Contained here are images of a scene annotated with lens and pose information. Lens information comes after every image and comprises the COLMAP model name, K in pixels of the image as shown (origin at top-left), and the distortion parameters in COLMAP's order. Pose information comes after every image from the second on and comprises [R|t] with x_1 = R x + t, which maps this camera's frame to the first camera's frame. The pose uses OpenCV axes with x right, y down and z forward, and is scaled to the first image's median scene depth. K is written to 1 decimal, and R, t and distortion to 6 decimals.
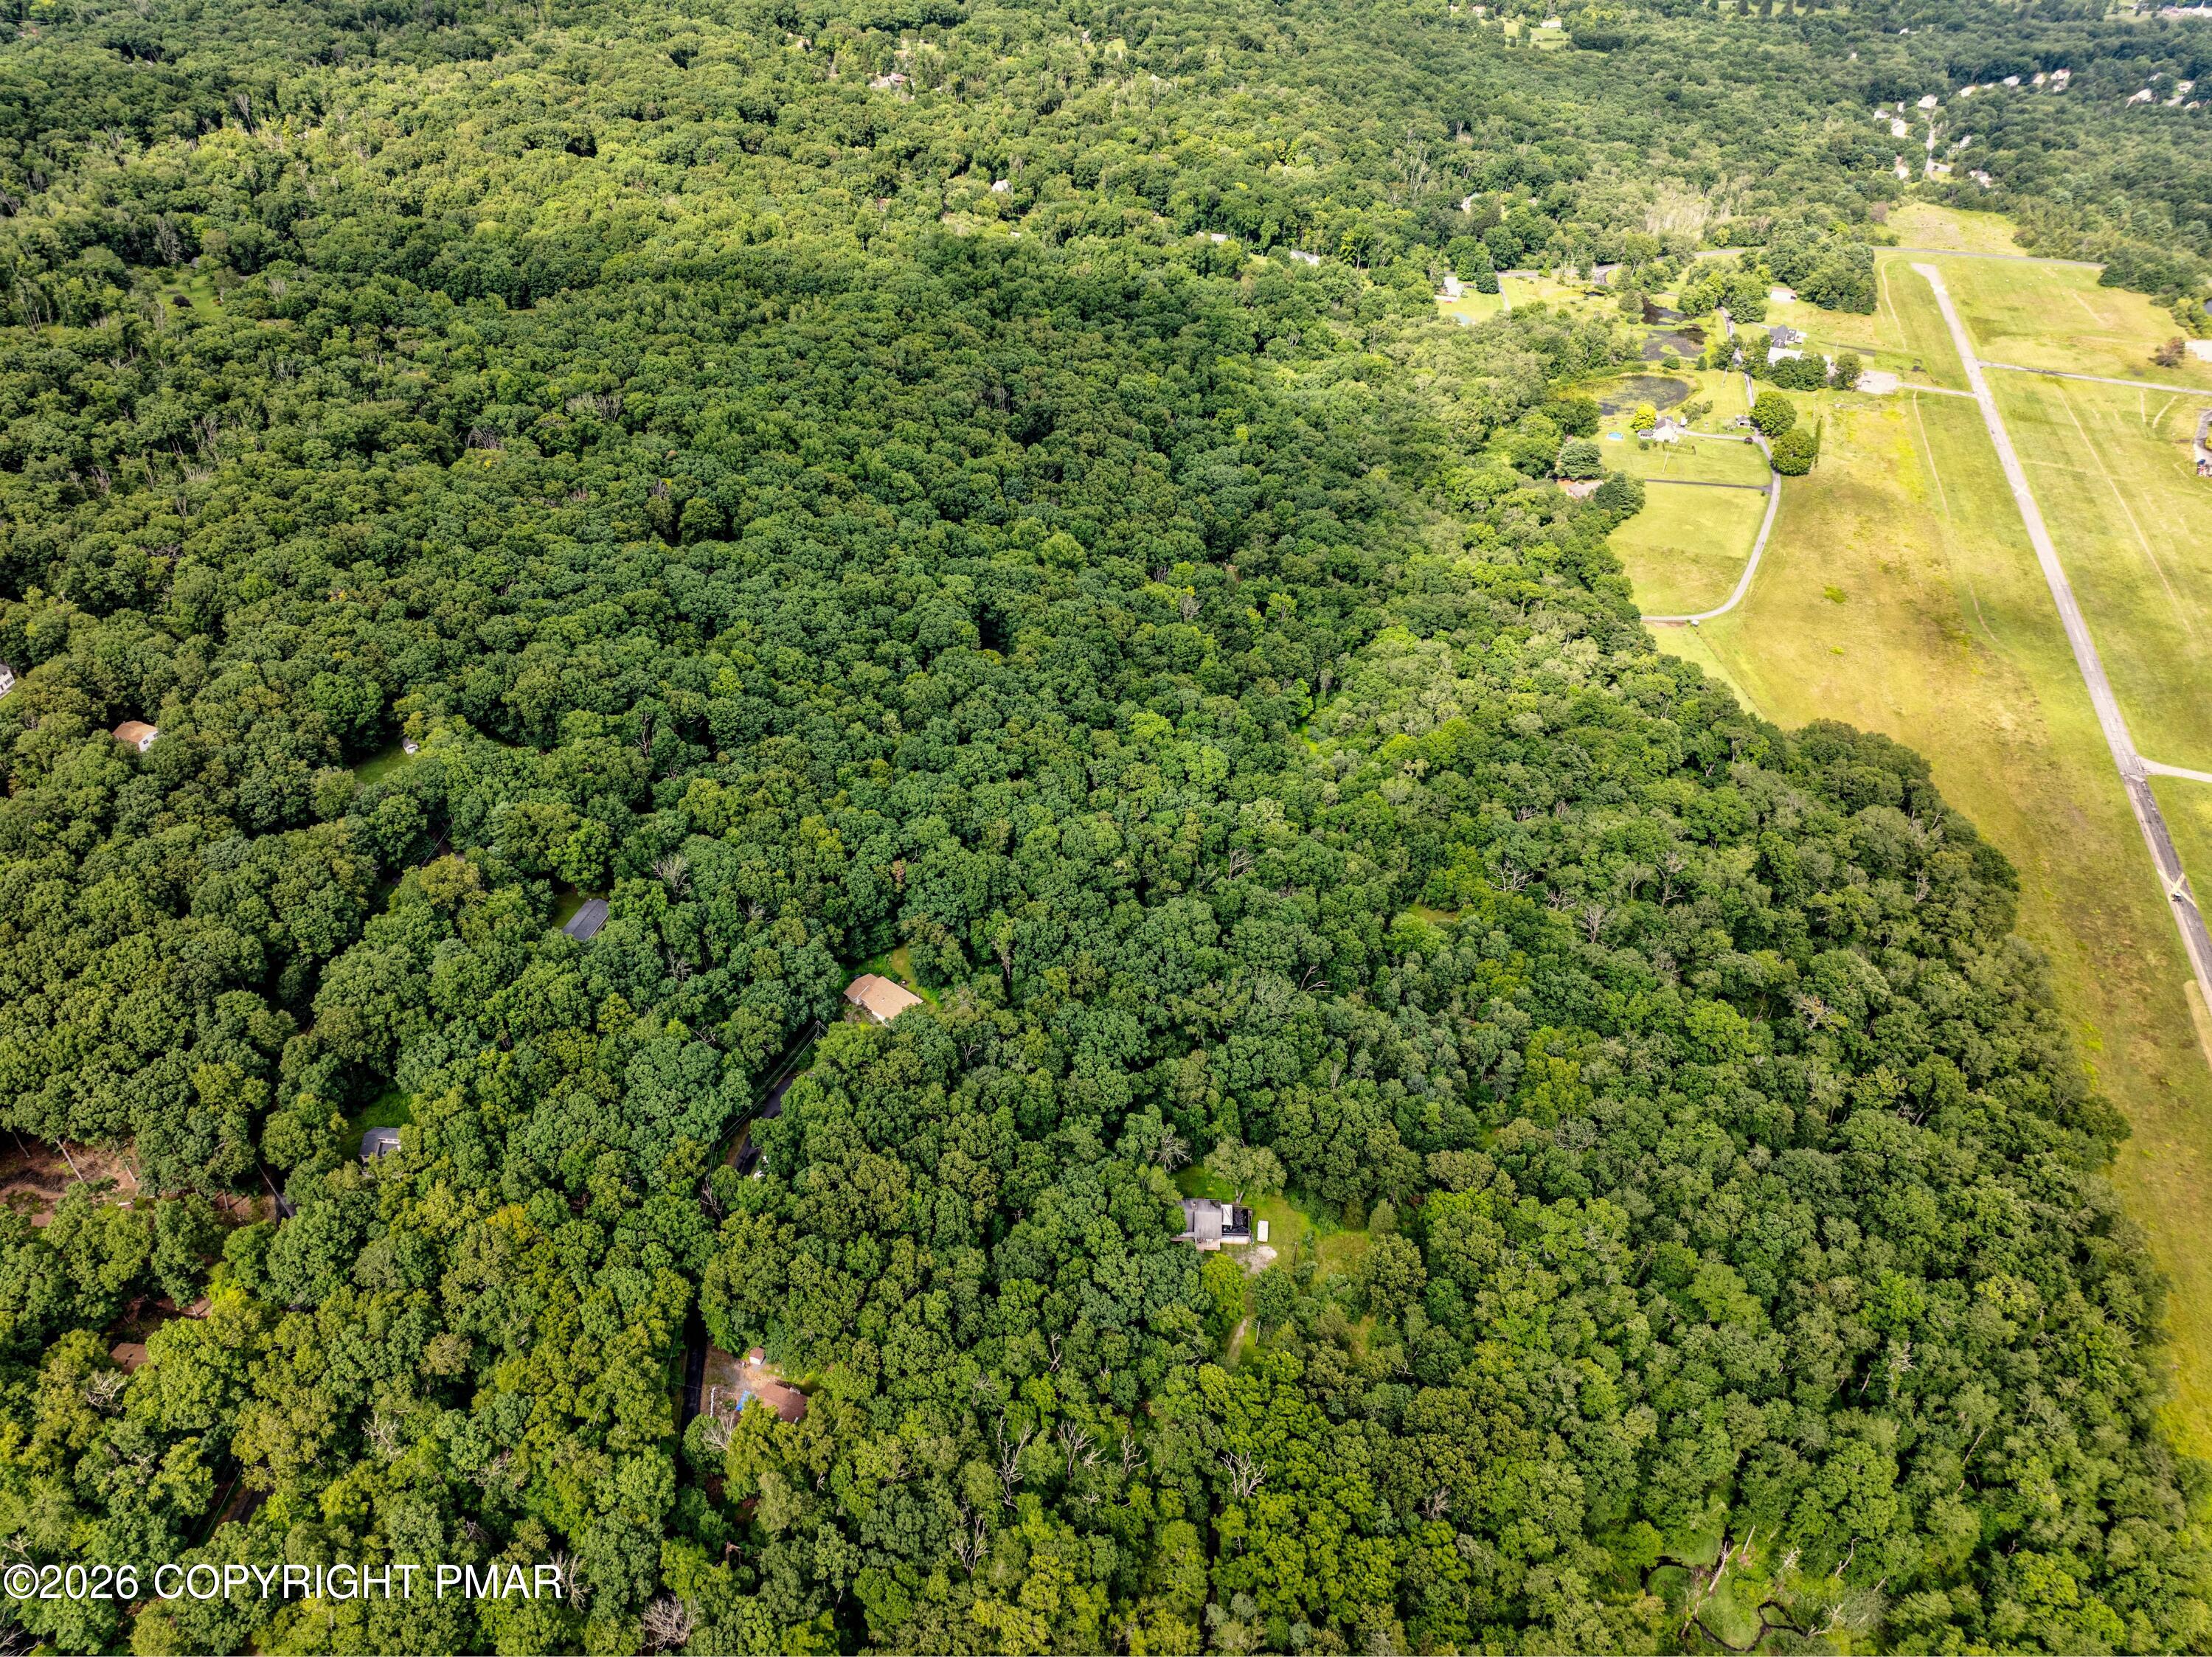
lens RADIAL K [[1544.7, 0, 1118.0], [0, 1544.7, 823.6], [0, 0, 1]] dist [-0.014550, -0.048007]
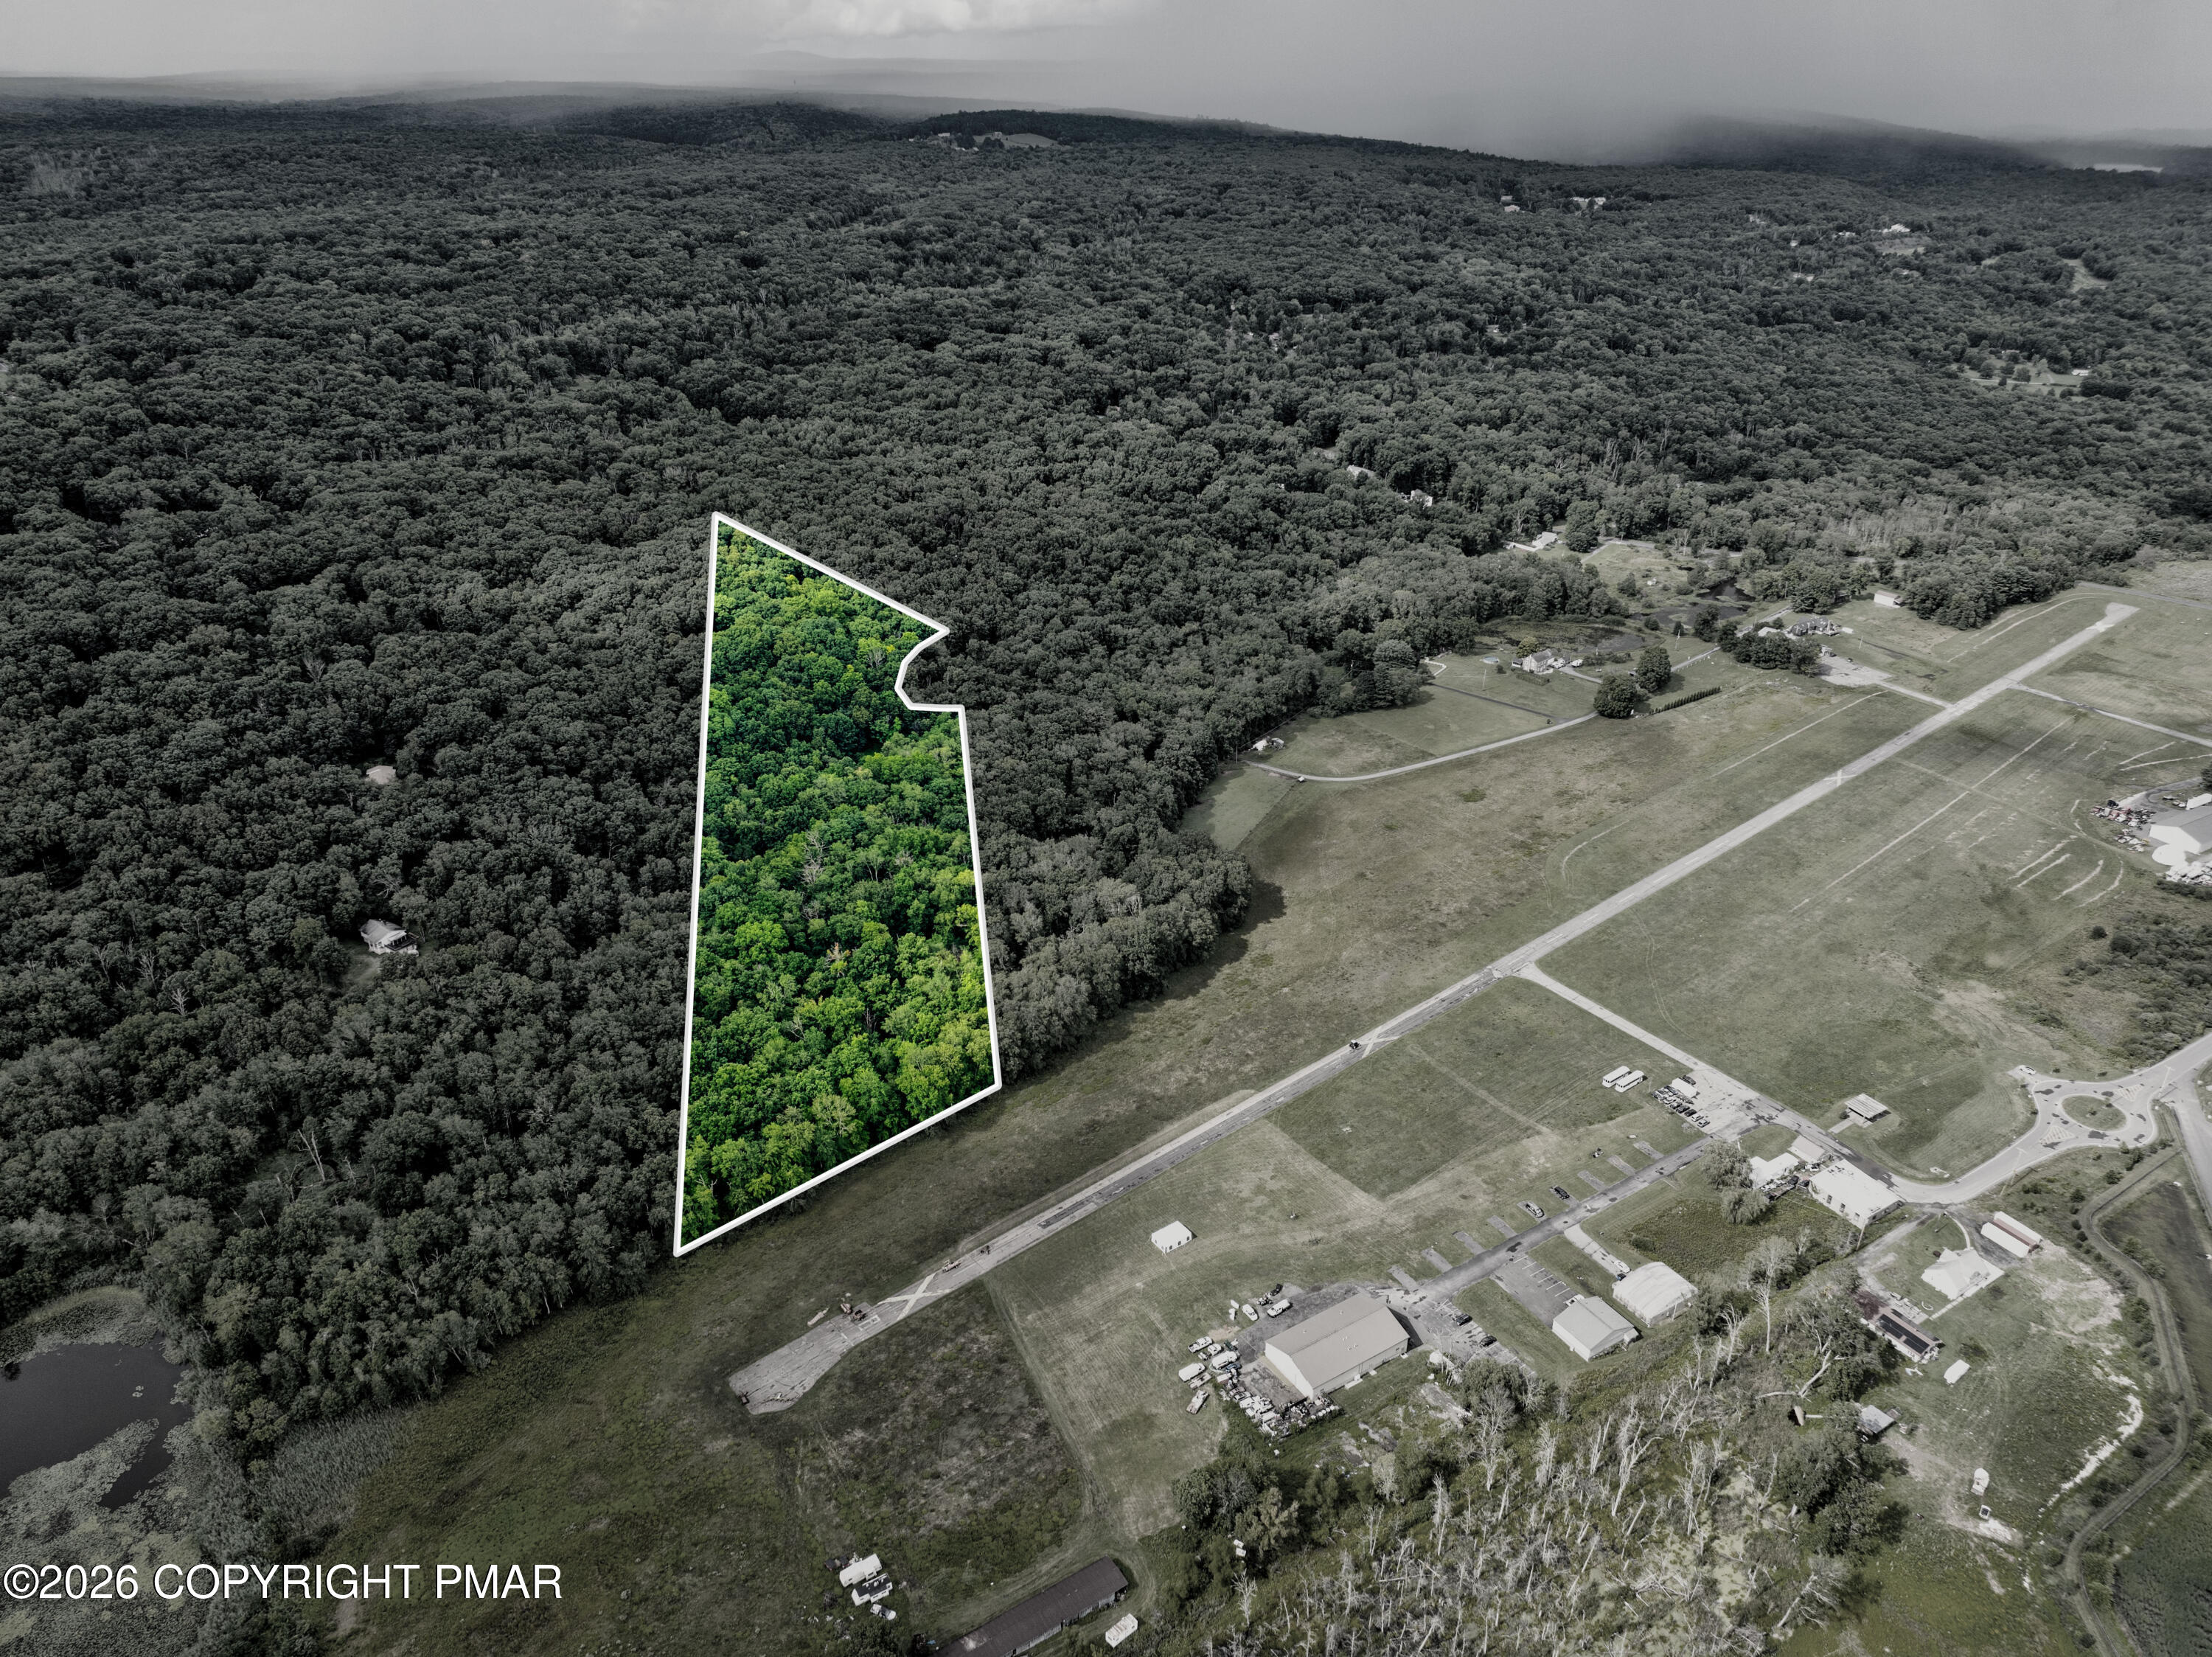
lens RADIAL K [[1557.0, 0, 1121.1], [0, 1557.0, 815.6], [0, 0, 1]] dist [-0.038693, 0.000237]
pose [[0.844612, 0.232822, -0.482104, 1.159390], [-0.320237, 0.941340, -0.106432, 0.073232], [0.429044, 0.244281, 0.869625, 0.000820]]
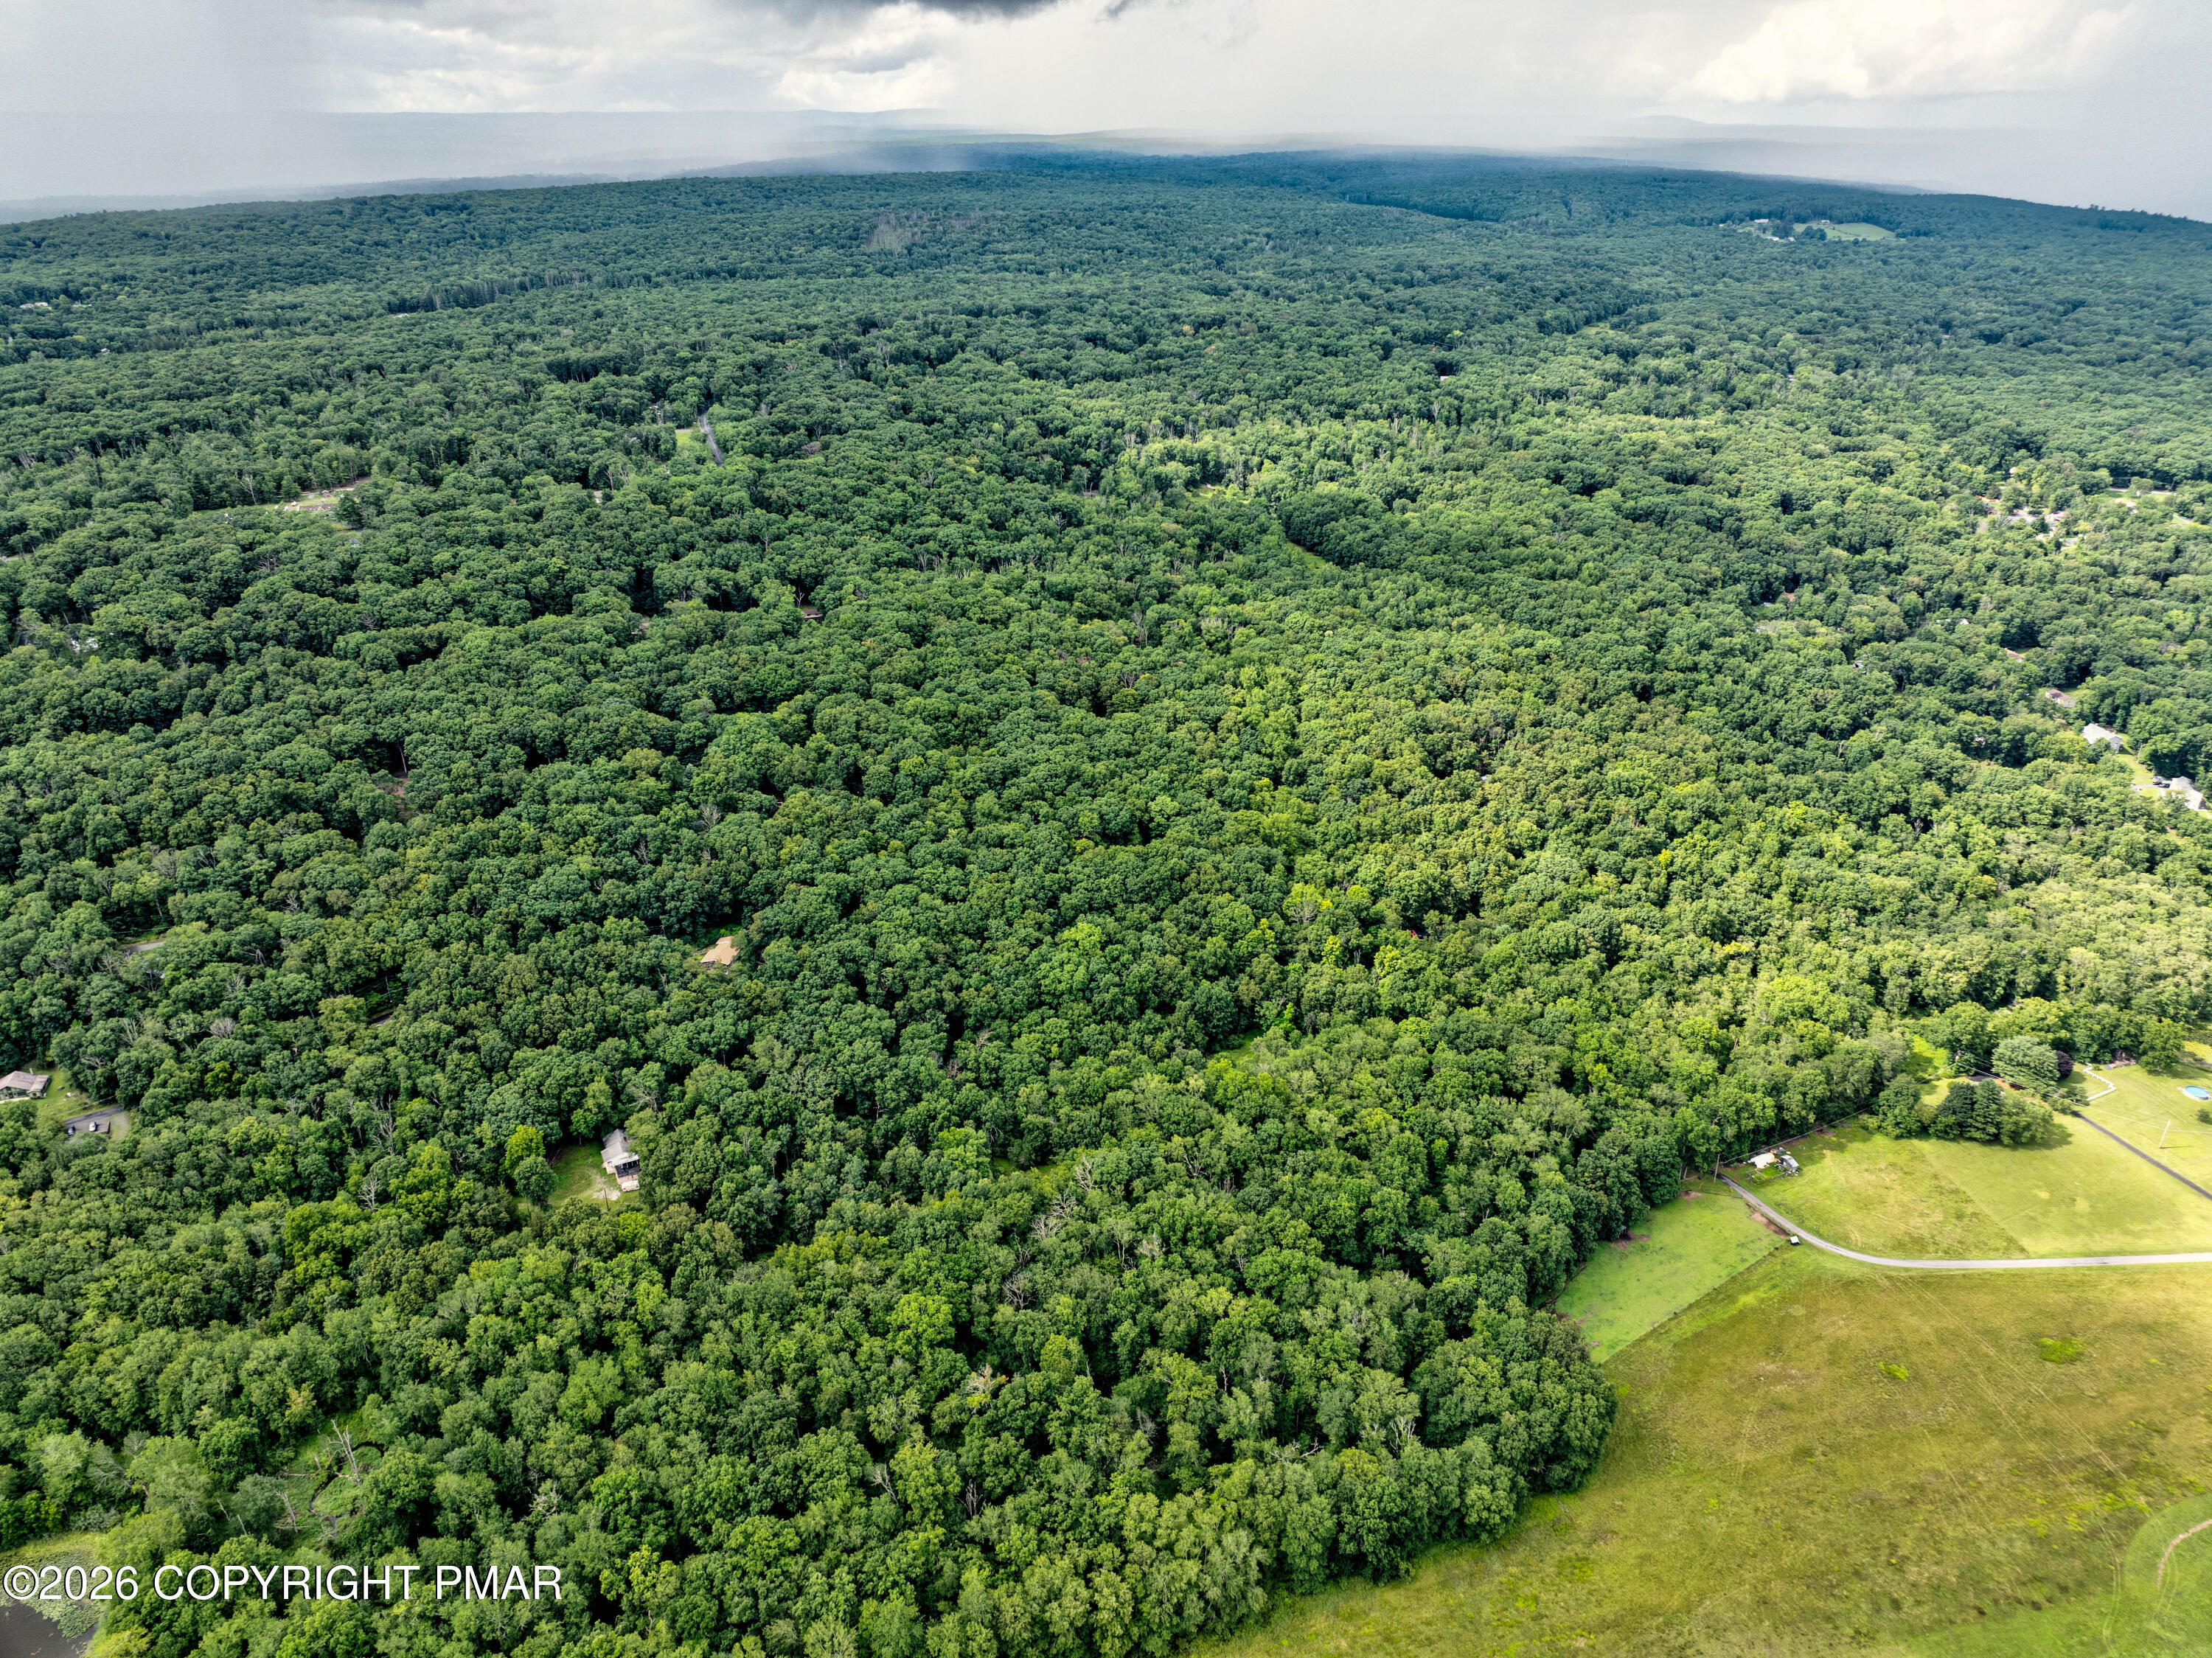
lens RADIAL K [[1556.8, 0, 1121.1], [0, 1556.8, 816.1], [0, 0, 1]] dist [-0.038693, 0.000237]
pose [[0.480062, 0.353900, -0.802680, 1.083468], [-0.523546, 0.849772, 0.061543, -0.262029], [0.703875, 0.390695, 0.593226, 0.346873]]
